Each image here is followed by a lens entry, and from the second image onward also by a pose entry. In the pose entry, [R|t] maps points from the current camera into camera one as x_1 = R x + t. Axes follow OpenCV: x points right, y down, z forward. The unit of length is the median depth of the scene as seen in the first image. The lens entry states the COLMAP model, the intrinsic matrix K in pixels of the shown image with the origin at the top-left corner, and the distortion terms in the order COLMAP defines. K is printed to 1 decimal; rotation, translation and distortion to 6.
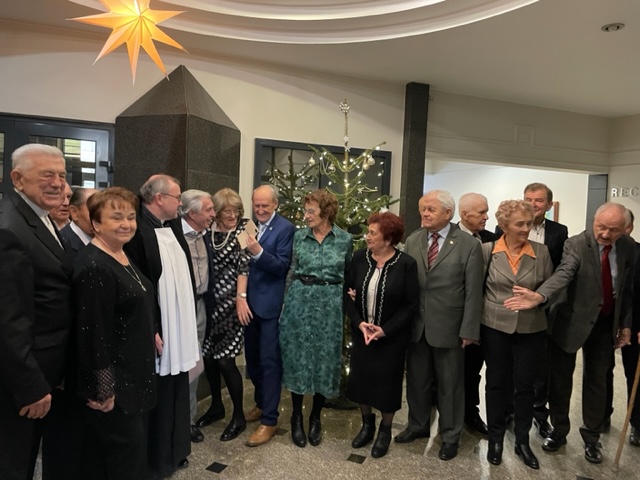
lens RADIAL K [[483.6, 0, 320.0], [0, 483.6, 240.0], [0, 0, 1]] dist [0.002984, -0.003553]
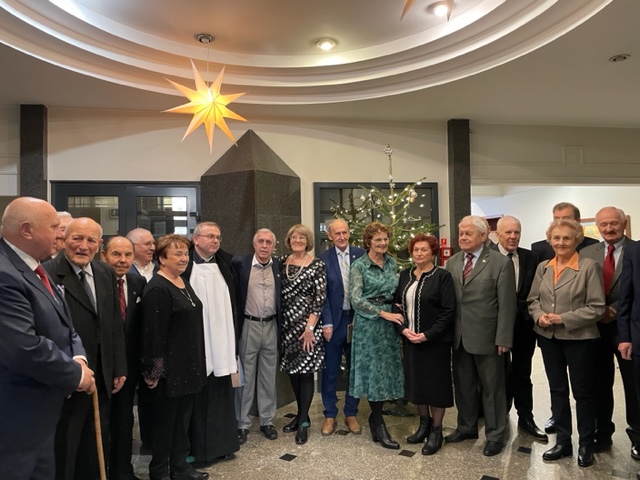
lens RADIAL K [[483.6, 0, 320.0], [0, 483.6, 240.0], [0, 0, 1]] dist [0.002984, -0.003553]
pose [[0.982770, -0.066479, -0.172464, 0.077427], [0.054995, 0.995992, -0.070541, 0.012463], [0.176463, 0.059841, 0.982487, -0.147440]]
